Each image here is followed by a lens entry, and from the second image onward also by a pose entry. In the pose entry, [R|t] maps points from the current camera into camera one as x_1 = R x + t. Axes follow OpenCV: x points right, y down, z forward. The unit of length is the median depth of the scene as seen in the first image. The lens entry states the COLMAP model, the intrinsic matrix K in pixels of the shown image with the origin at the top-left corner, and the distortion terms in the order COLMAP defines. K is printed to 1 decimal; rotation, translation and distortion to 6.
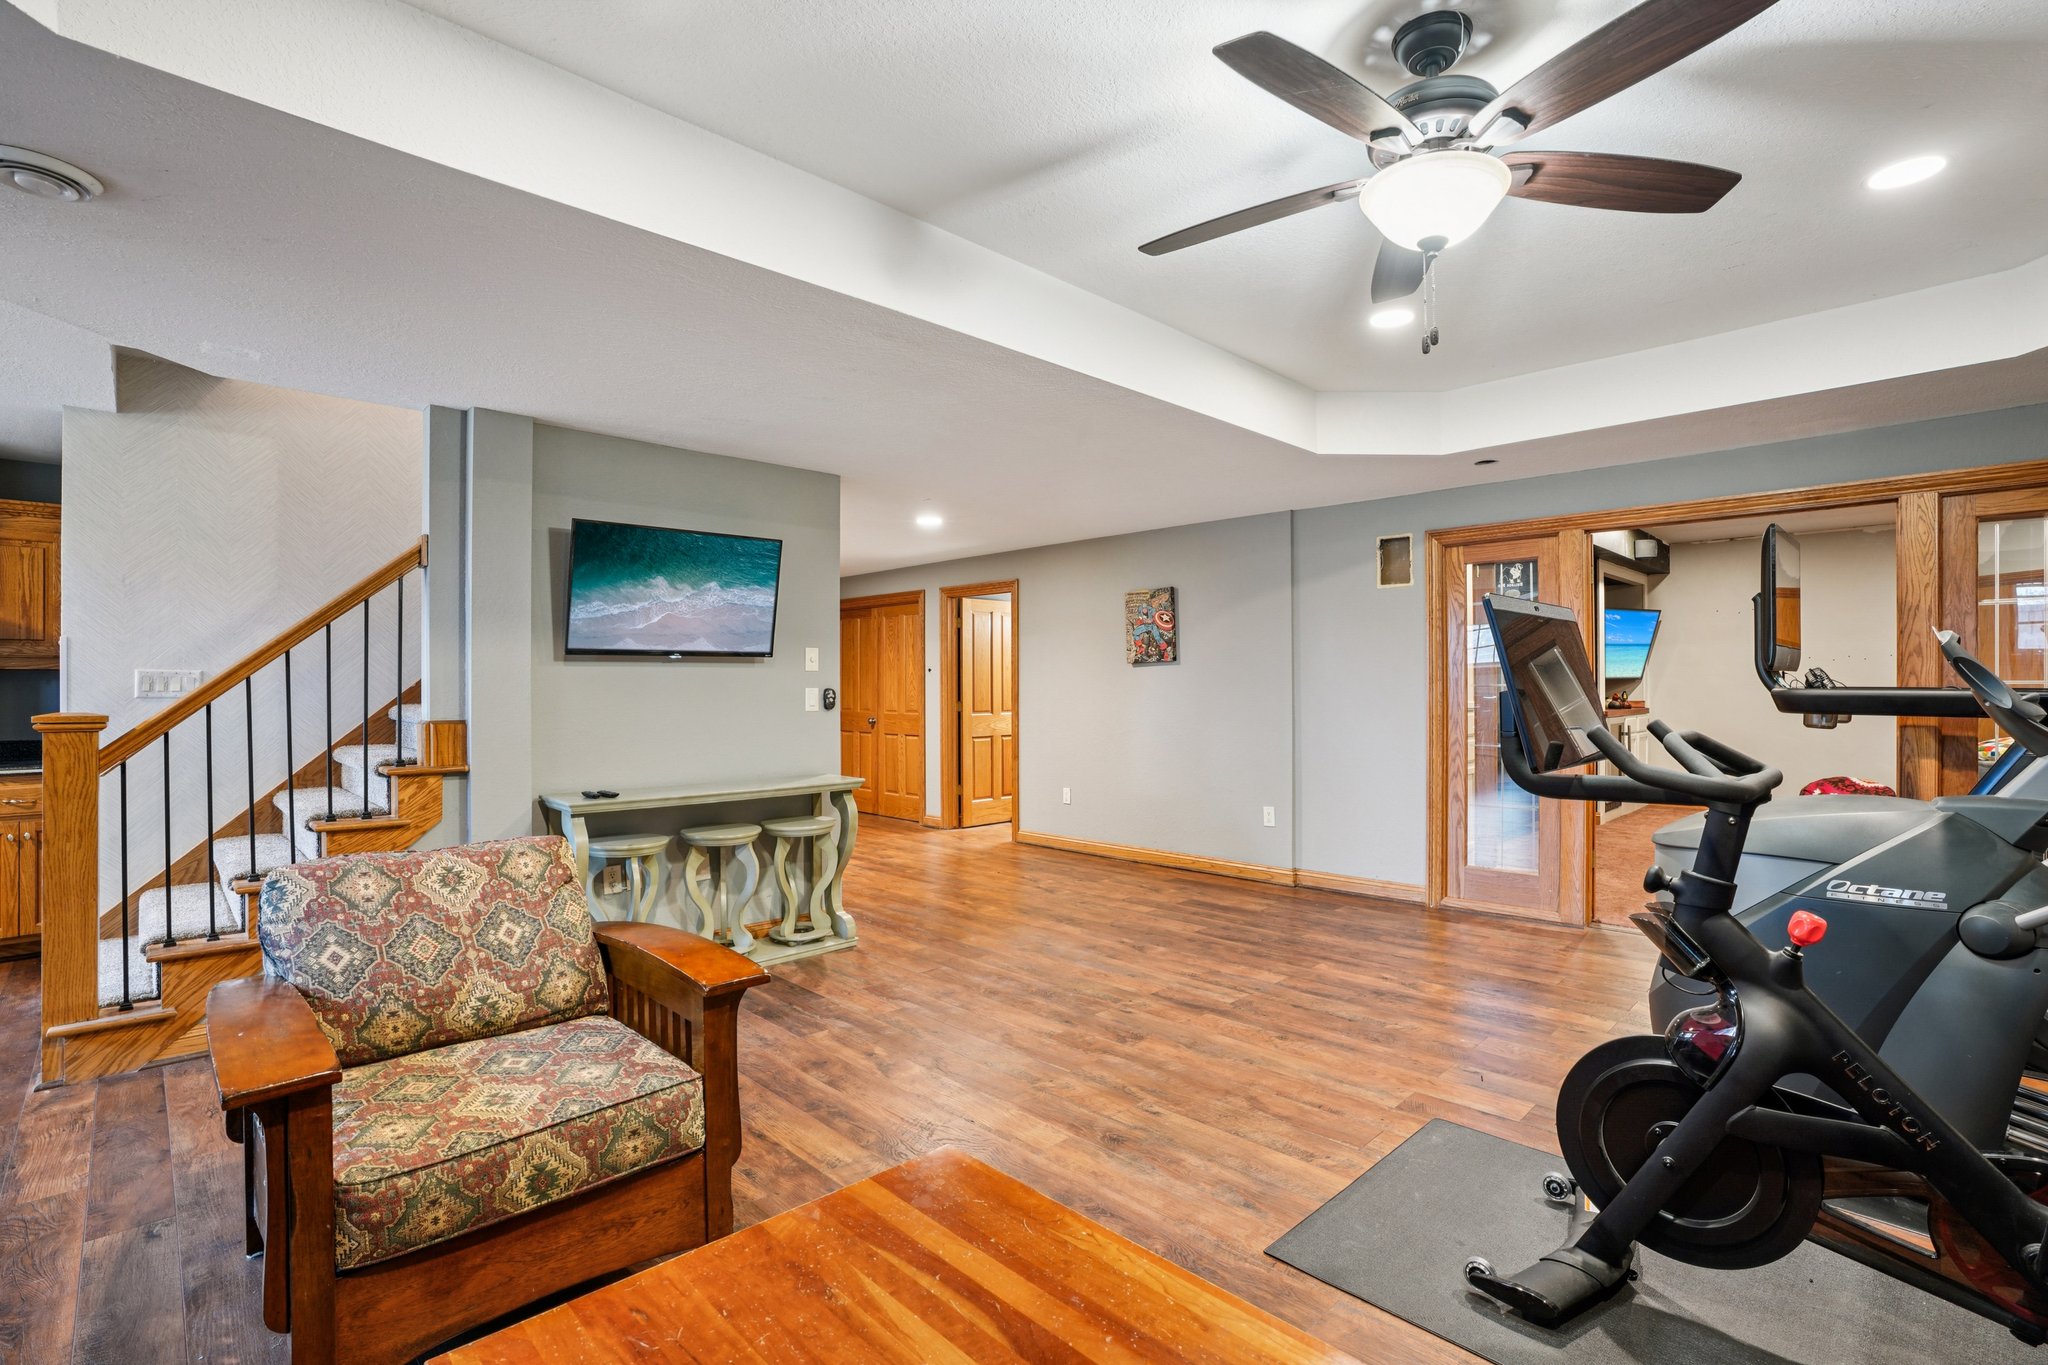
lens RADIAL K [[947.5, 0, 1013.8], [0, 947.5, 681.2], [0, 0, 1]] dist [-0.067186, 0.026127]
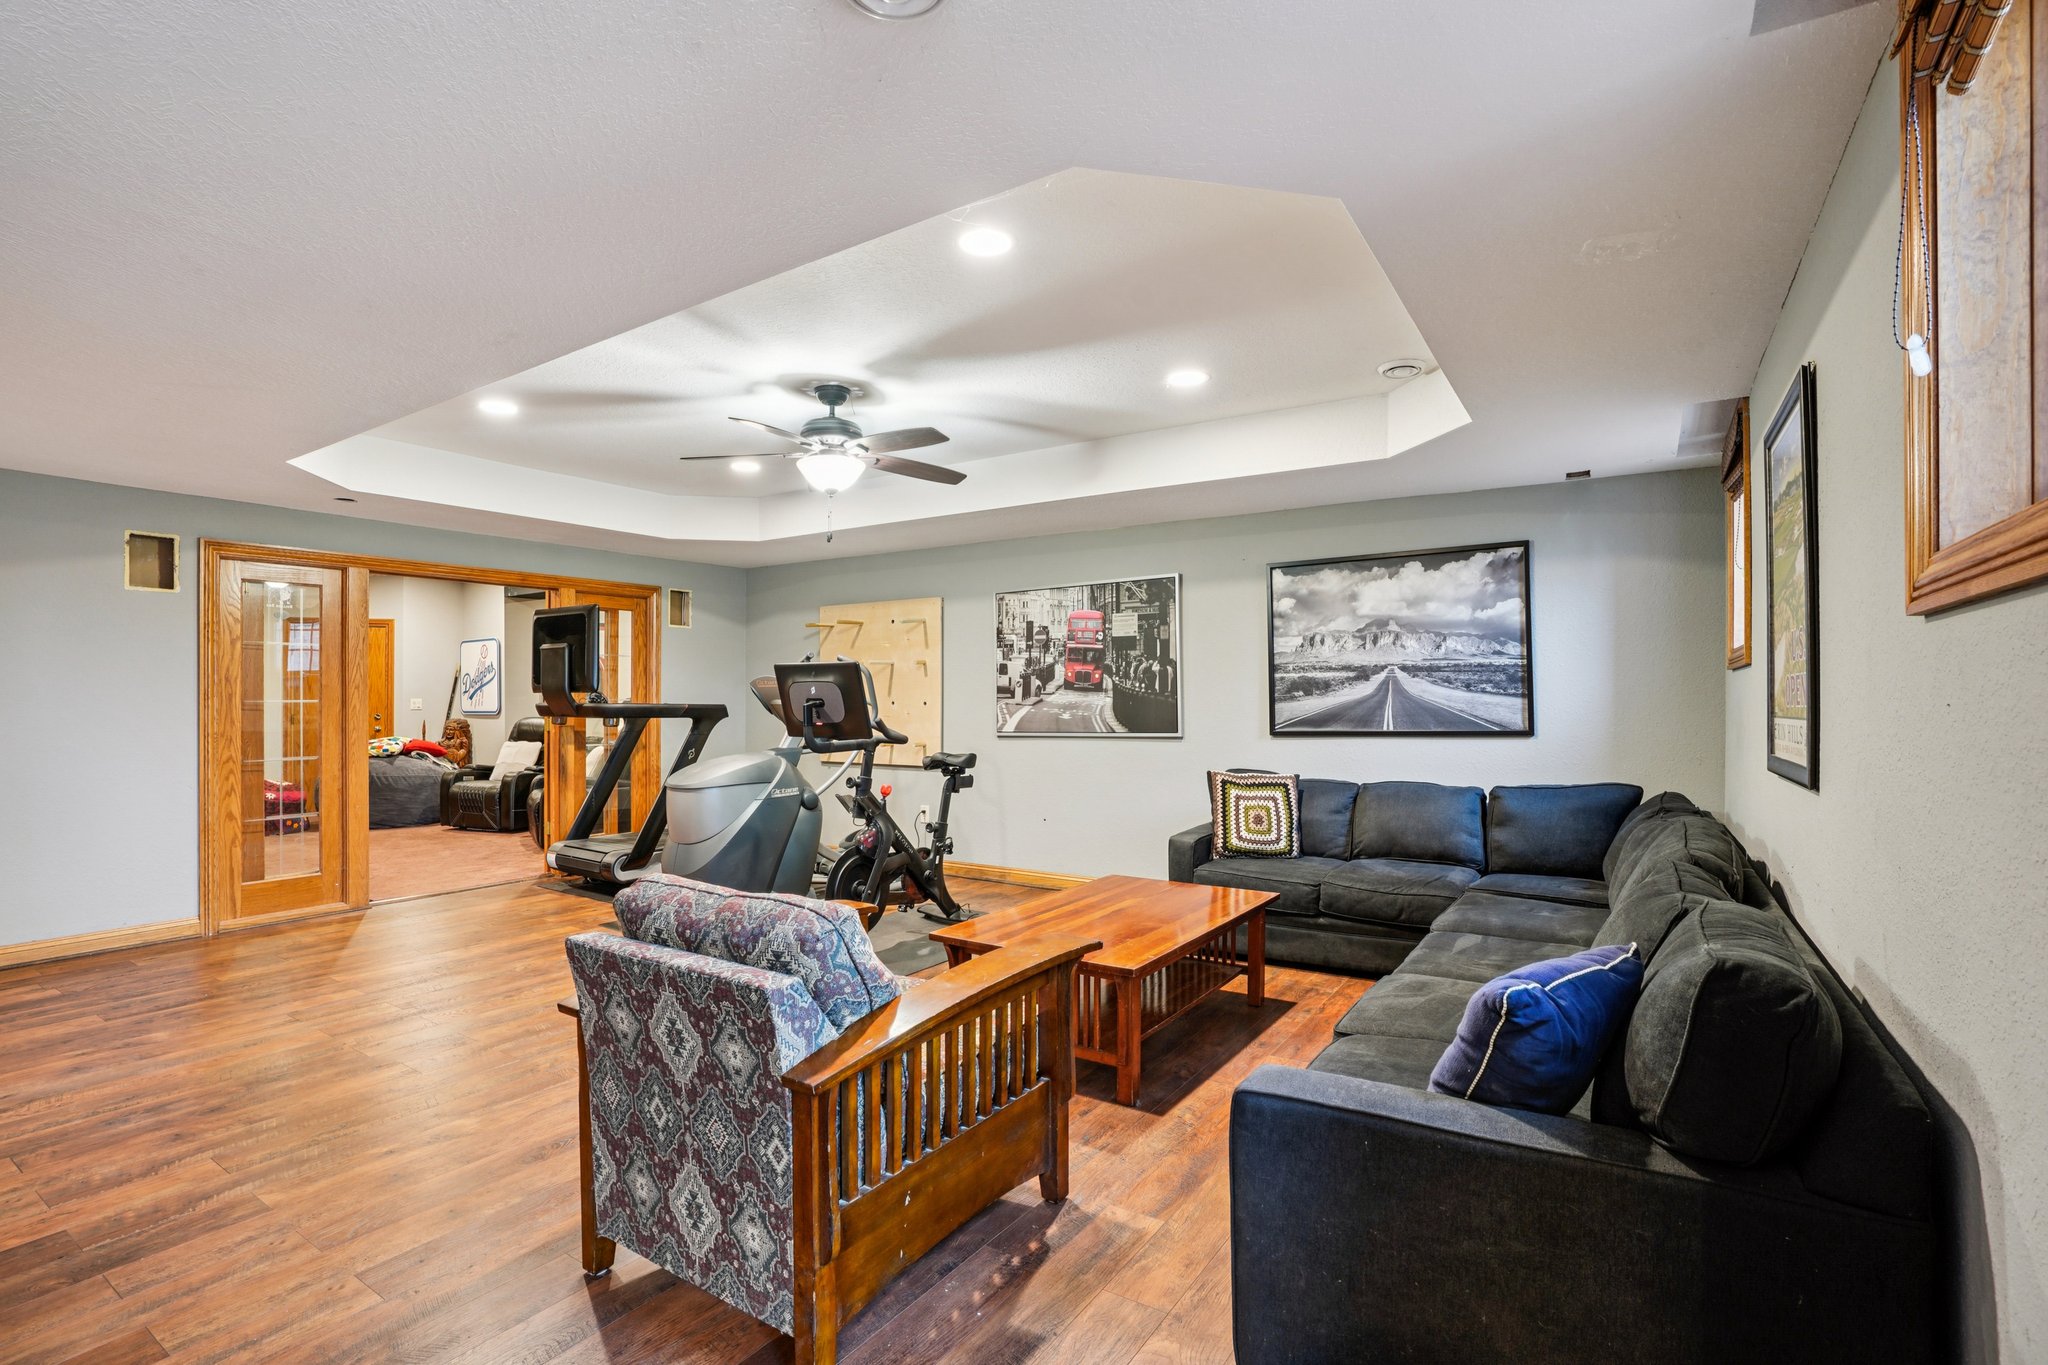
lens RADIAL K [[947.5, 0, 1045.6], [0, 947.5, 707.6], [0, 0, 1]] dist [-0.067186, 0.026127]
pose [[-0.243736, 0.002318, 0.969839, -0.911786], [-0.004785, 0.999982, -0.003593, 0.013905], [-0.969830, -0.005516, -0.243720, 0.561851]]
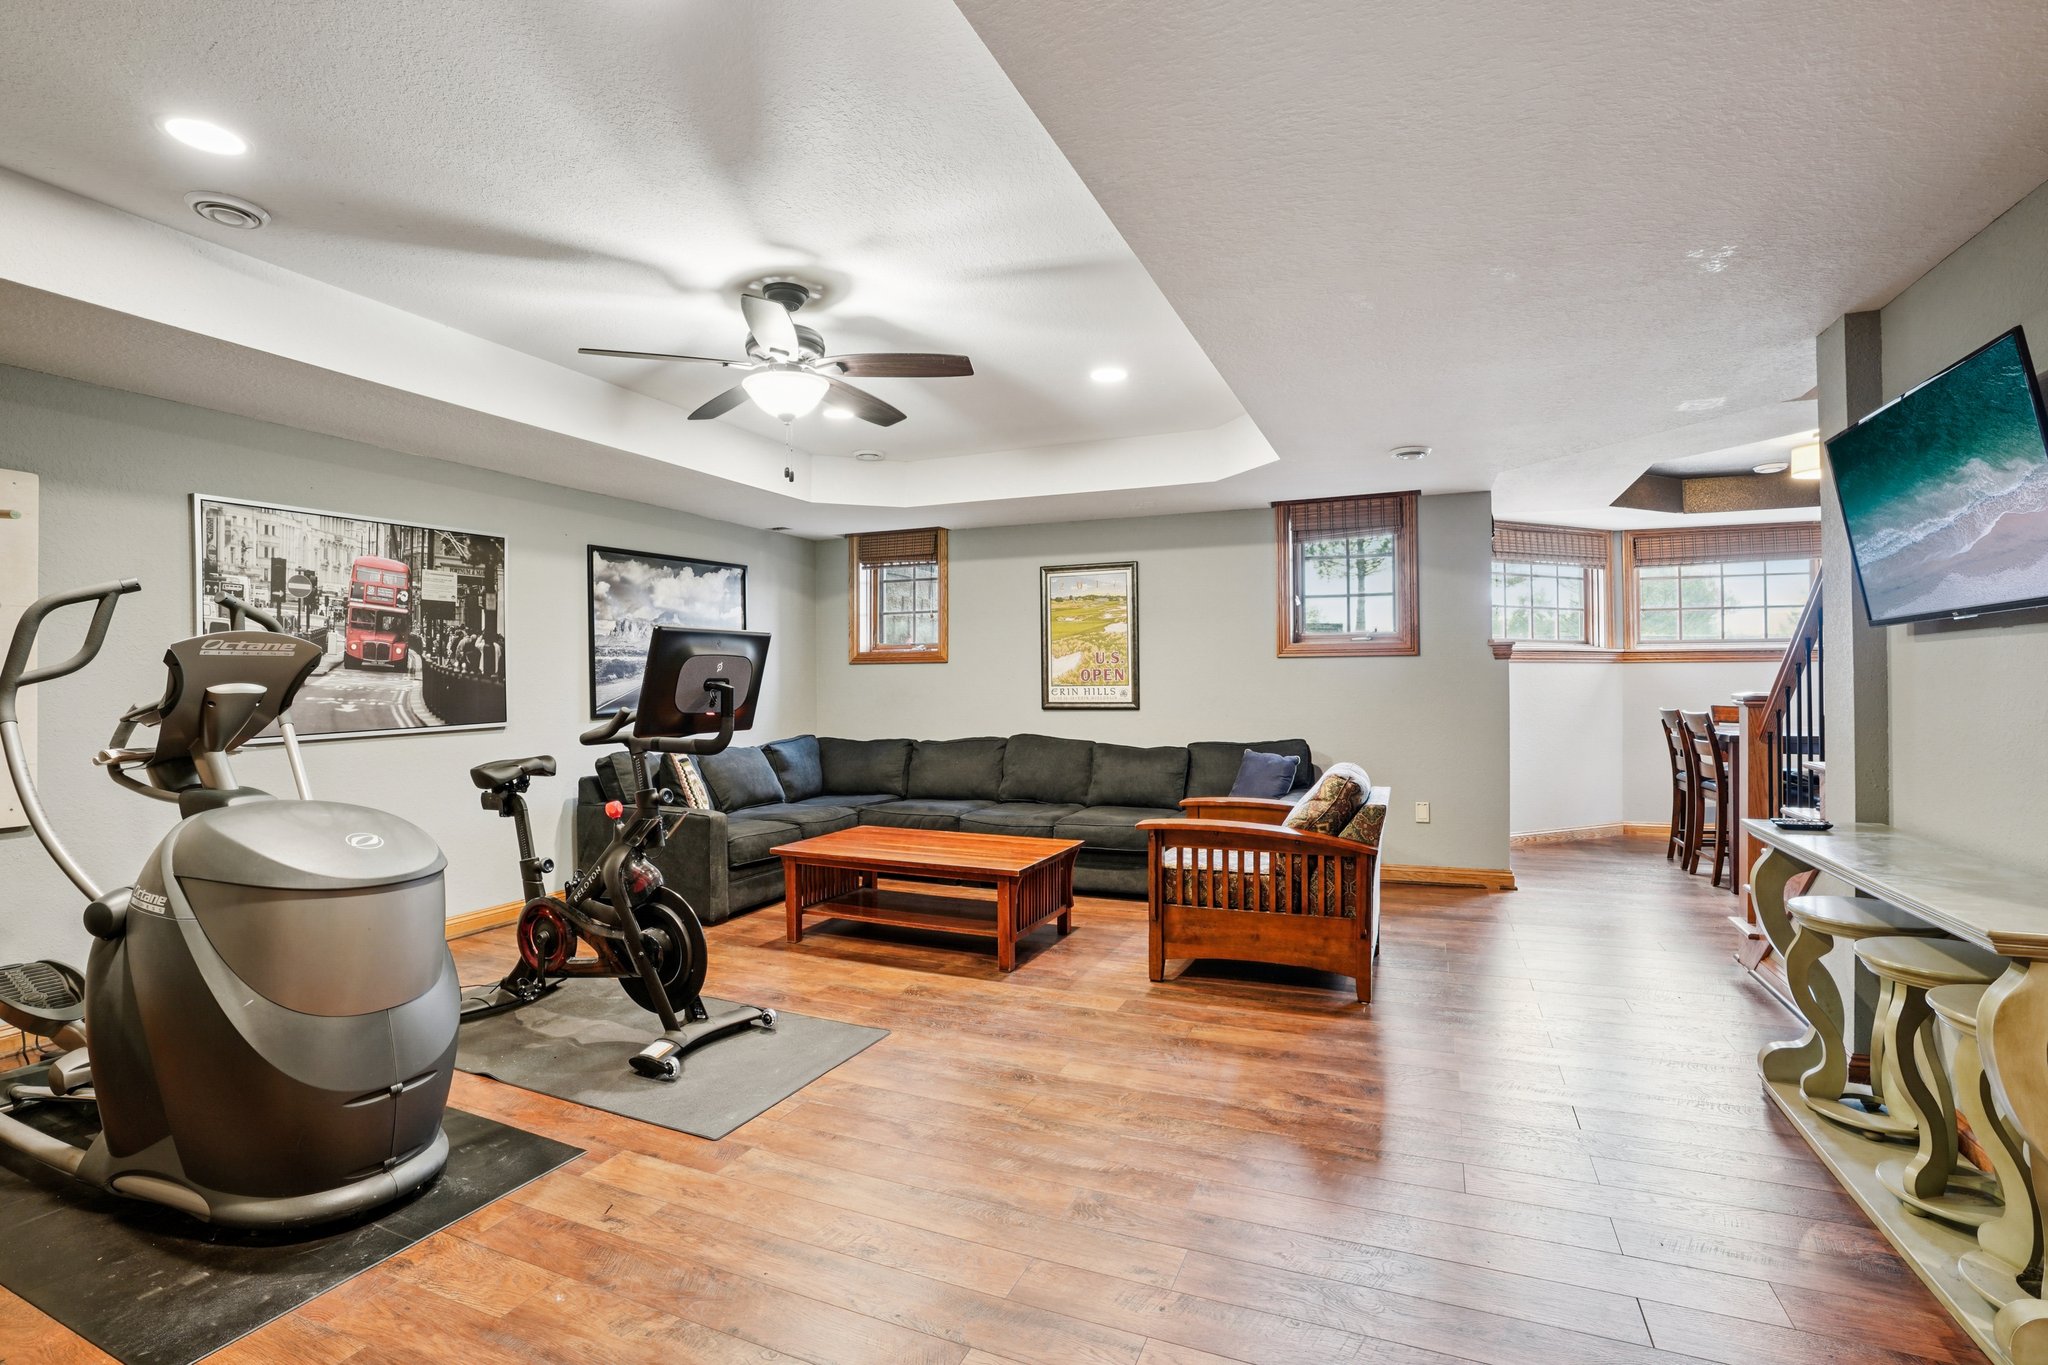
lens RADIAL K [[947.5, 0, 1004.4], [0, 947.5, 681.1], [0, 0, 1]] dist [-0.067186, 0.026127]
pose [[-0.925928, 0.017049, -0.377316, 0.383494], [0.019464, 0.999807, -0.002587, 0.008689], [0.377199, -0.009740, -0.926081, 1.435437]]
